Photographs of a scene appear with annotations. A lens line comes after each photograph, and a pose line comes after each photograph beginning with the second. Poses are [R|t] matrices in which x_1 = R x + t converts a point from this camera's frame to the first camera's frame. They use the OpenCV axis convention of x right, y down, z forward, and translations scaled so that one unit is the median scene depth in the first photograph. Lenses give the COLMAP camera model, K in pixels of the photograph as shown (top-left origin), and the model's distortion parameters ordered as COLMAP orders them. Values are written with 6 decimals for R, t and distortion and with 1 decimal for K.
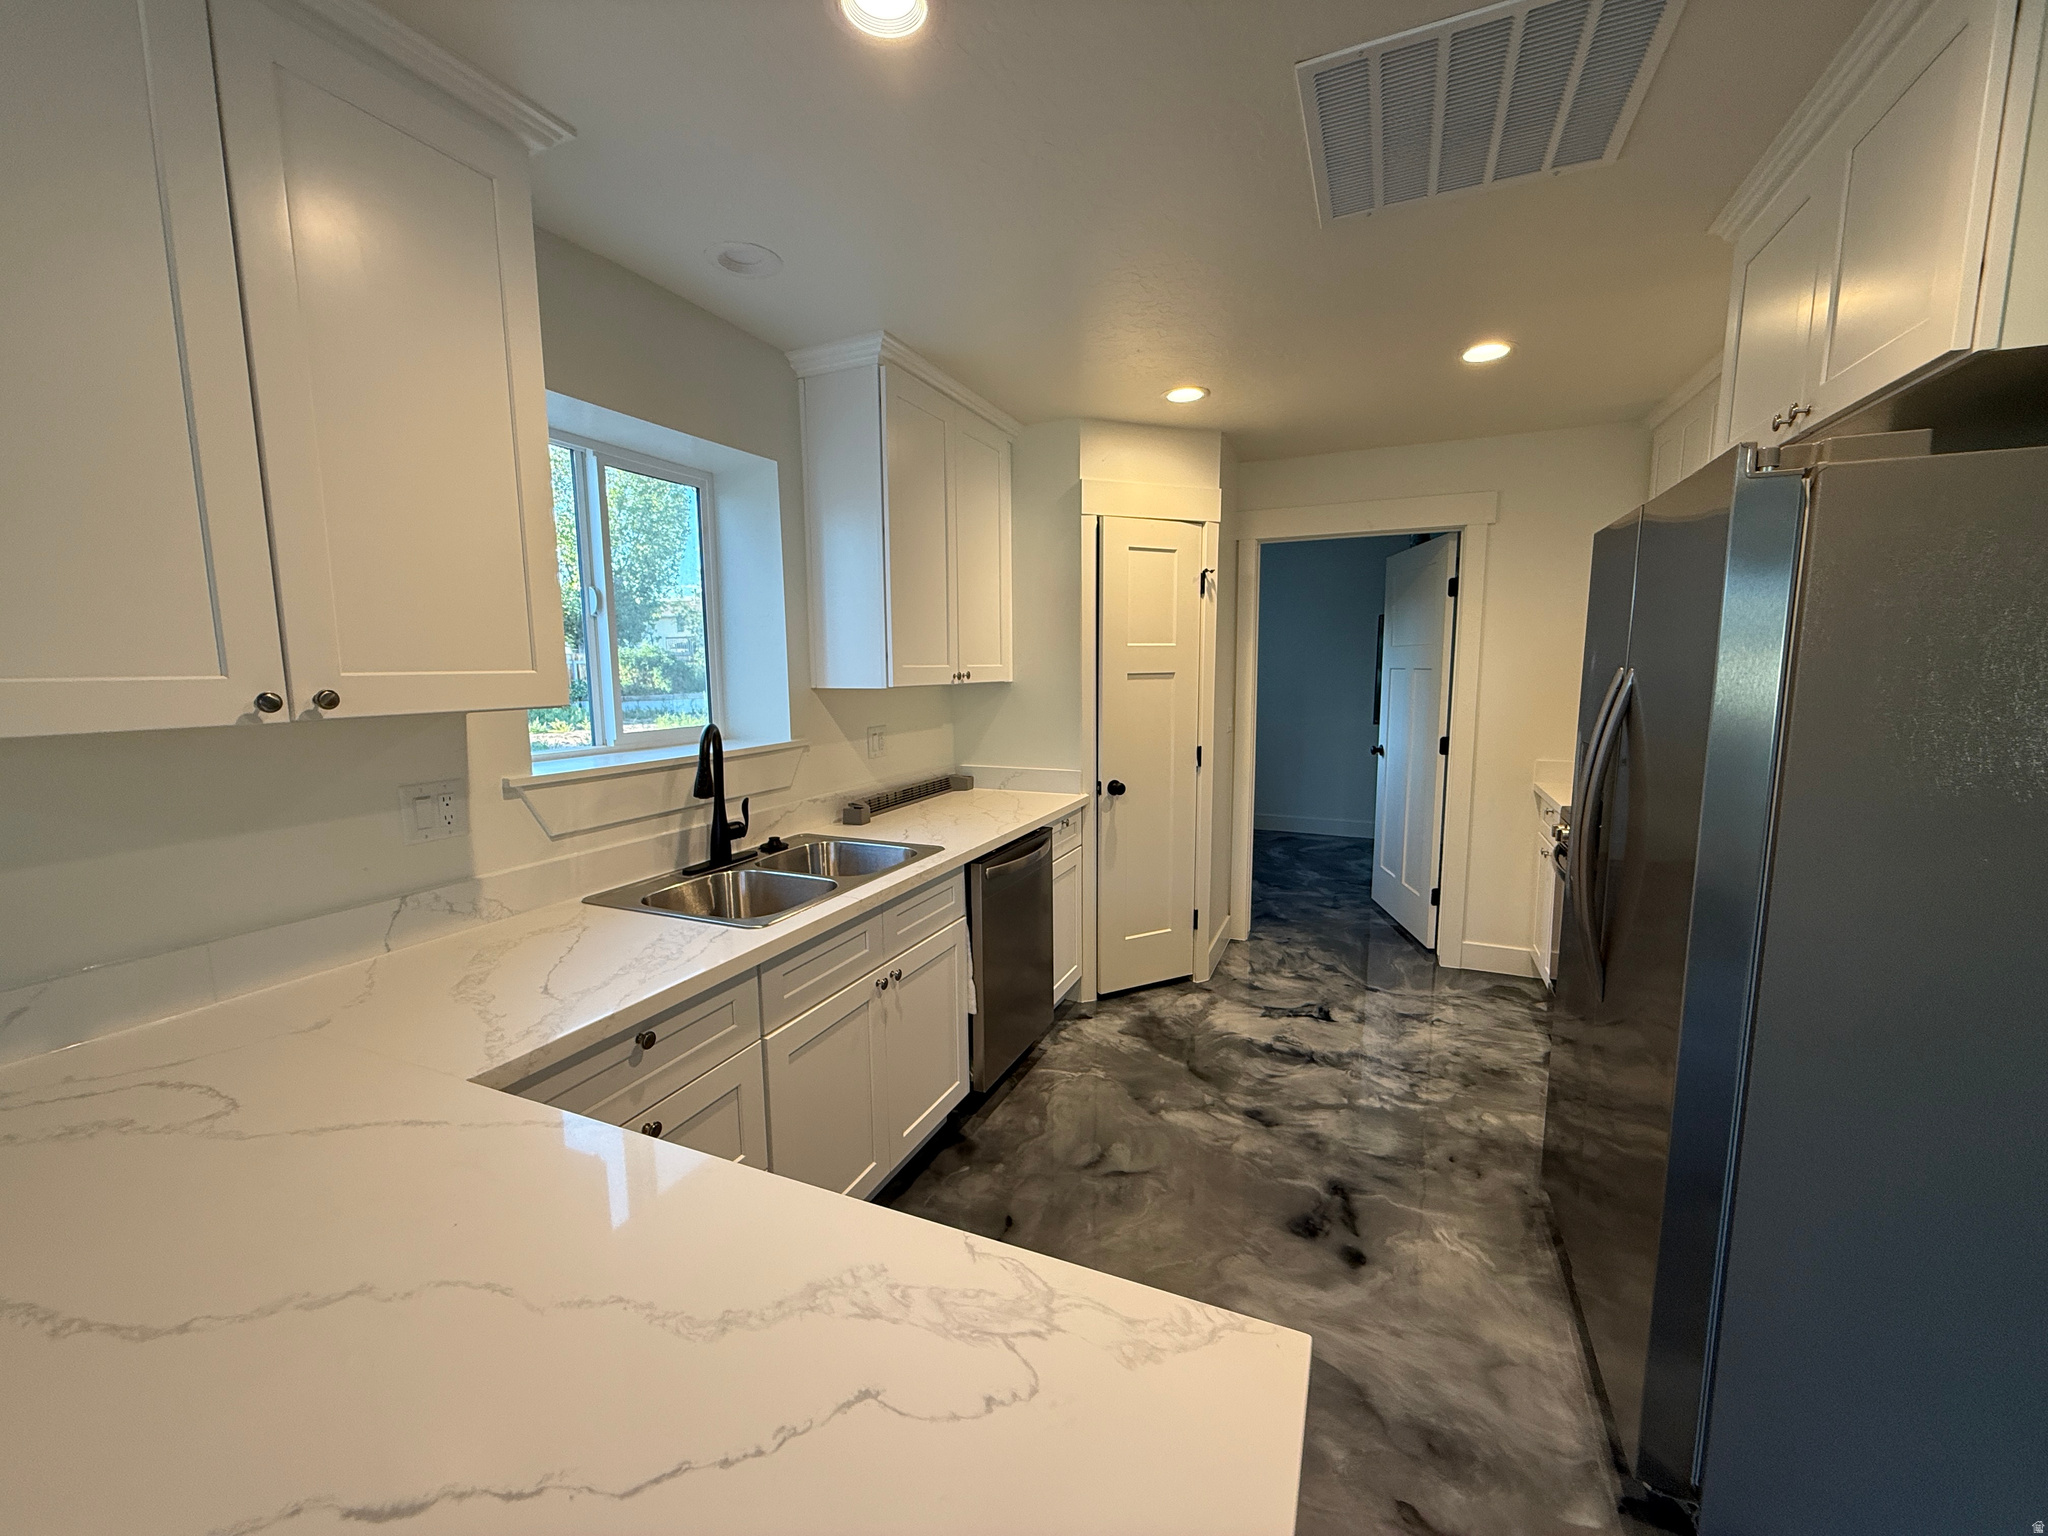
lens RADIAL K [[814.5, 0, 1017.7], [0, 814.5, 769.2], [0, 0, 1]] dist [-0.000485, -0.000114]
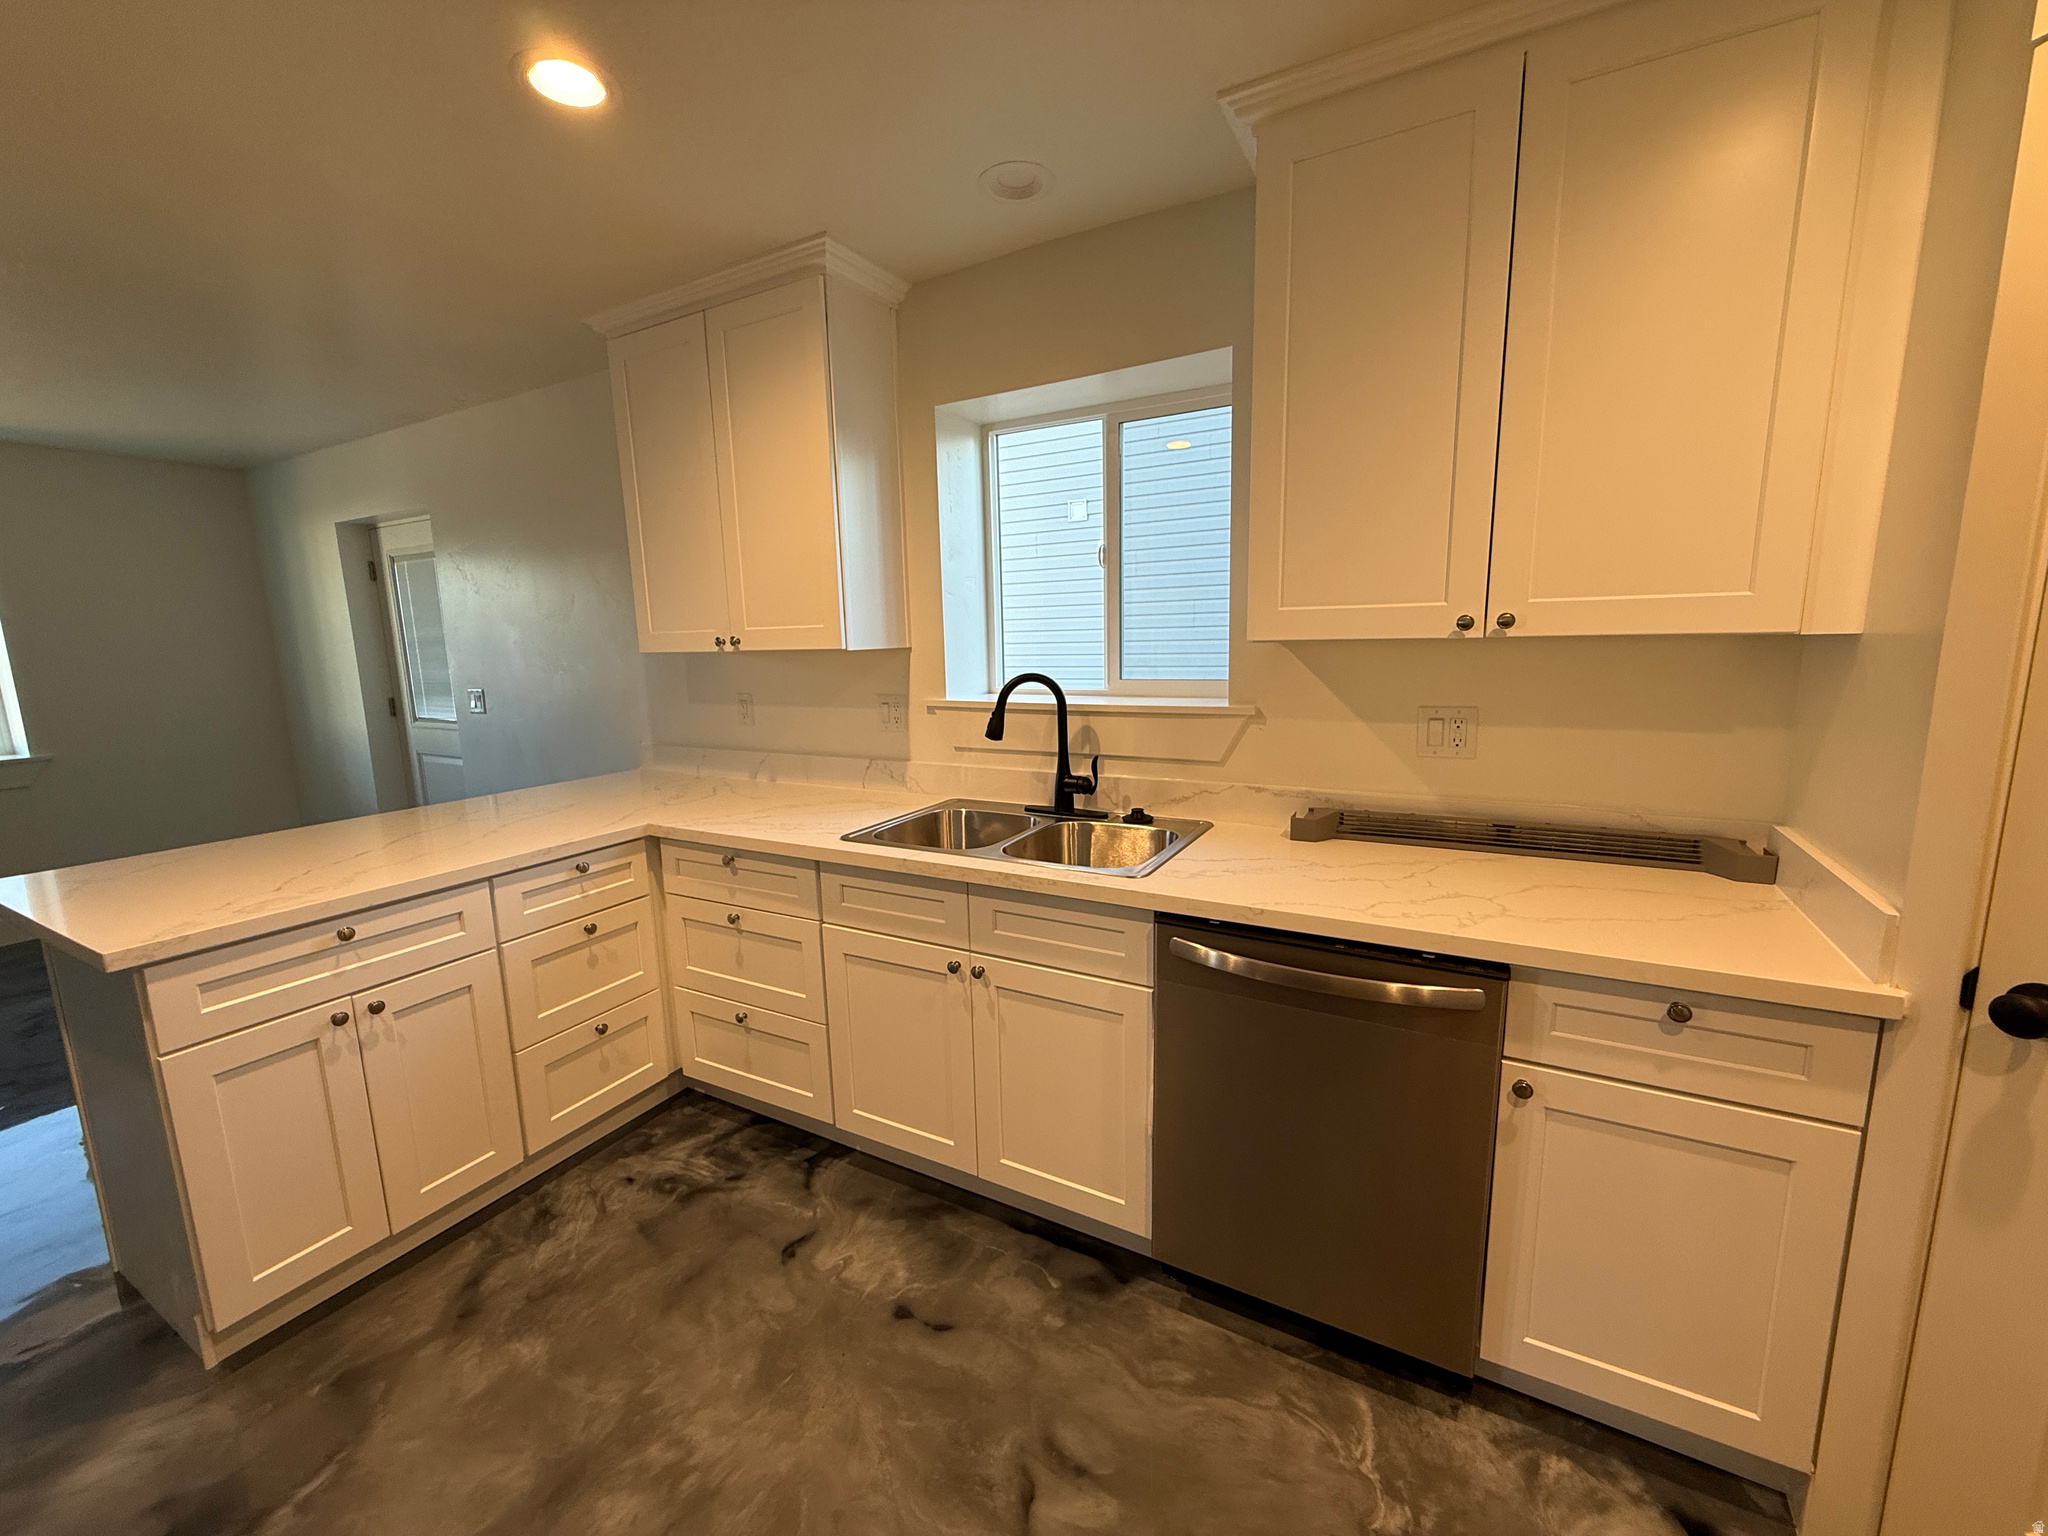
lens RADIAL K [[829.9, 0, 997.8], [0, 829.9, 754.2], [0, 0, 1]] dist [0.017151, -0.000104]
pose [[-0.108386, 0.179726, -0.977727, 0.479176], [-0.085172, 0.978226, 0.189260, -0.107720], [0.990454, 0.103788, -0.090718, 0.749273]]
